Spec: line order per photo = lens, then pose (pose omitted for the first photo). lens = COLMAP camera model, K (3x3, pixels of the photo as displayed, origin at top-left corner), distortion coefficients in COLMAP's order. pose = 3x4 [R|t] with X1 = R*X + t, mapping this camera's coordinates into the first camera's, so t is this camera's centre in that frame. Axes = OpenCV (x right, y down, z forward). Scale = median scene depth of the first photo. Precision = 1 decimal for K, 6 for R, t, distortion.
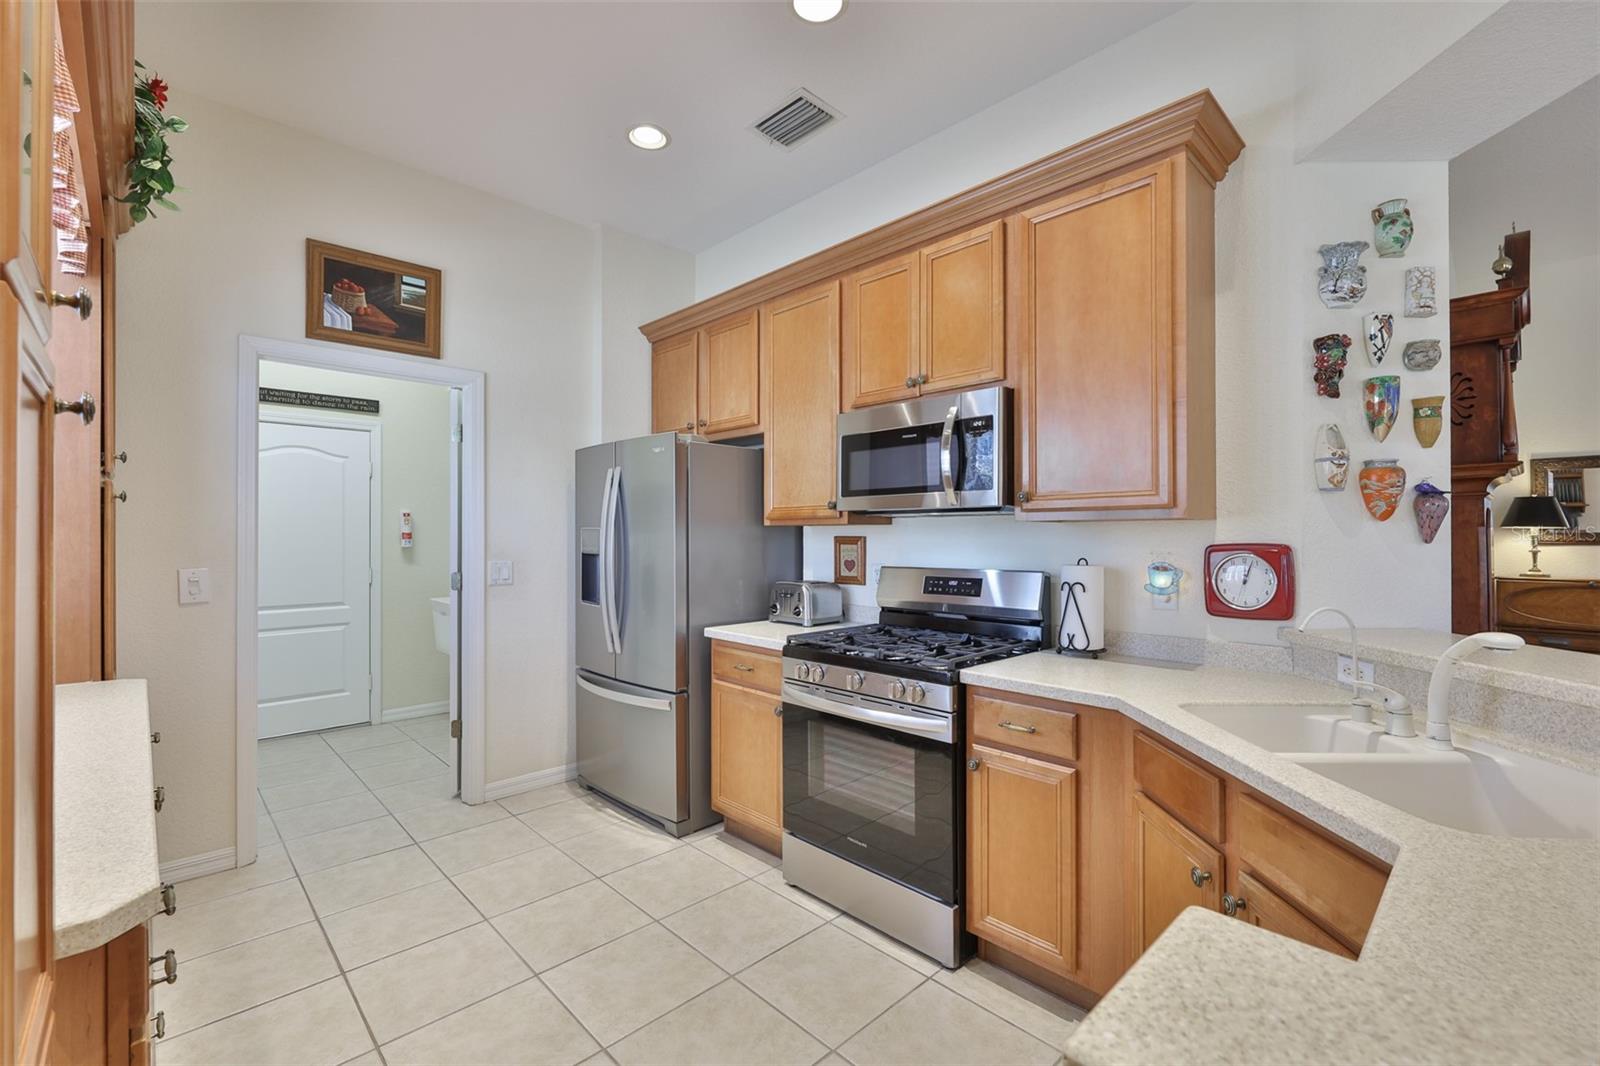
lens RADIAL K [[676.0, 0, 805.0], [0, 676.0, 537.6], [0, 0, 1]] dist [-0.003084, -0.000729]
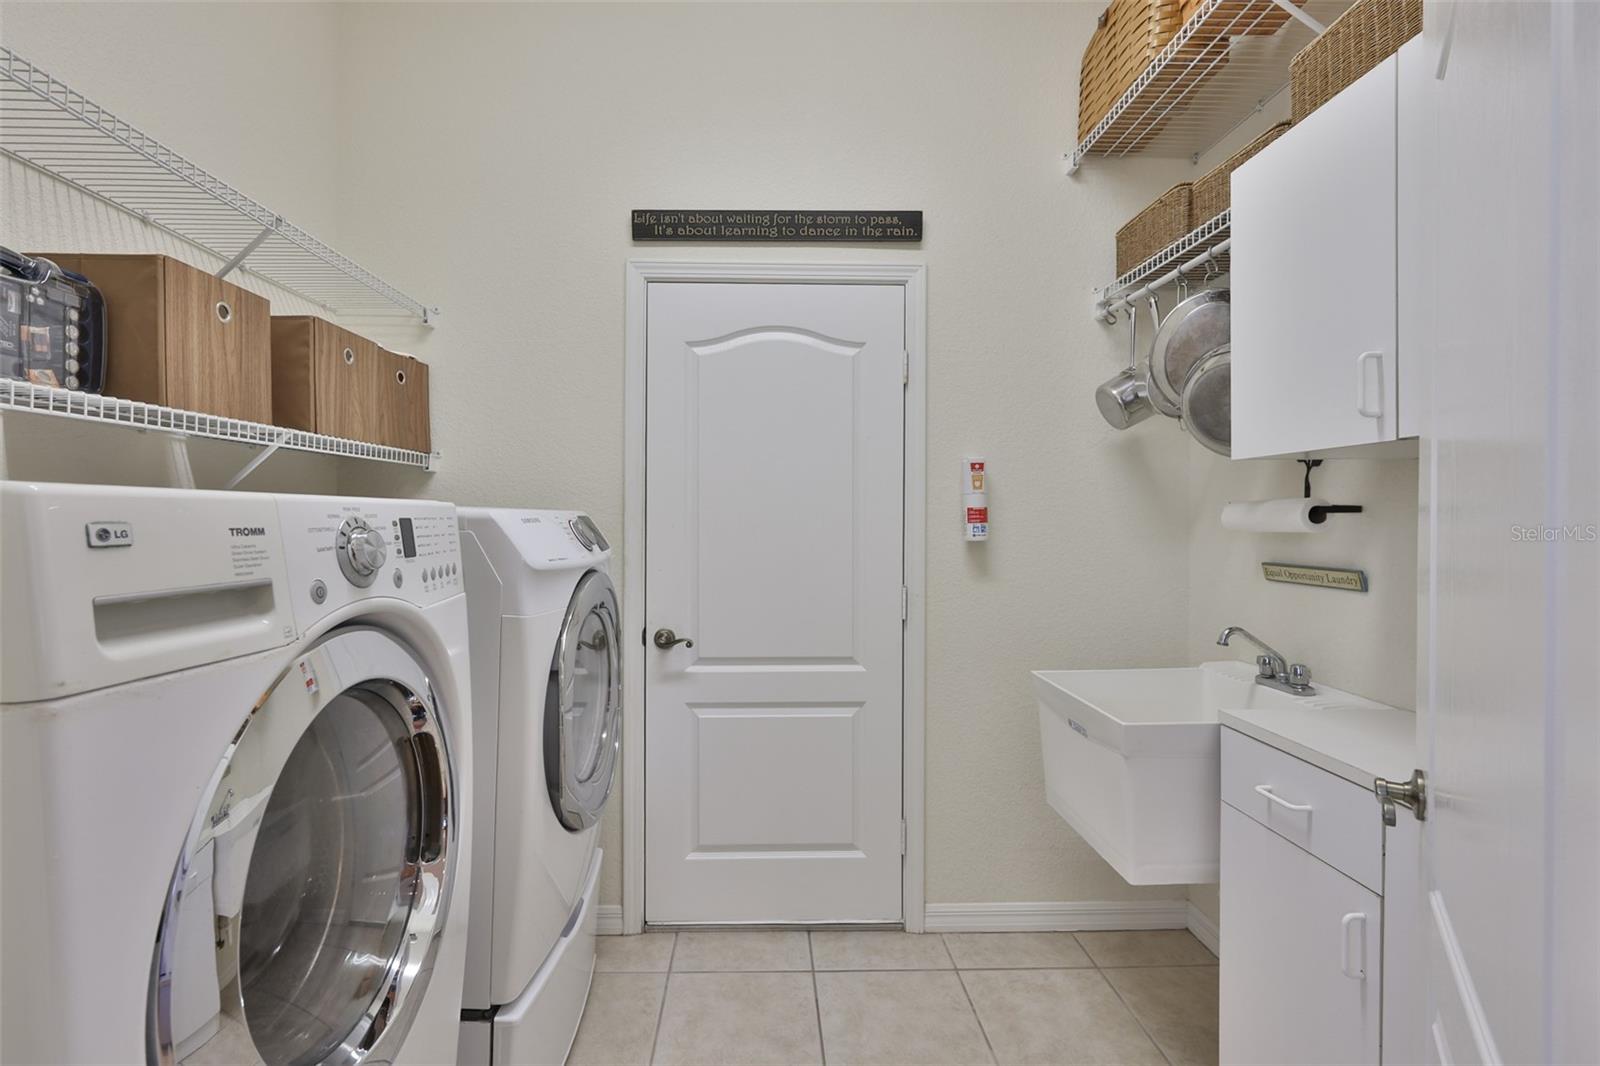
lens RADIAL K [[676.0, 0, 785.9], [0, 676.0, 525.1], [0, 0, 1]] dist [-0.003084, -0.000729]
pose [[0.741762, 0.006840, -0.670629, -0.599080], [-0.002744, 0.999971, 0.007164, 0.001202], [0.670658, -0.003474, 0.741759, 0.917093]]
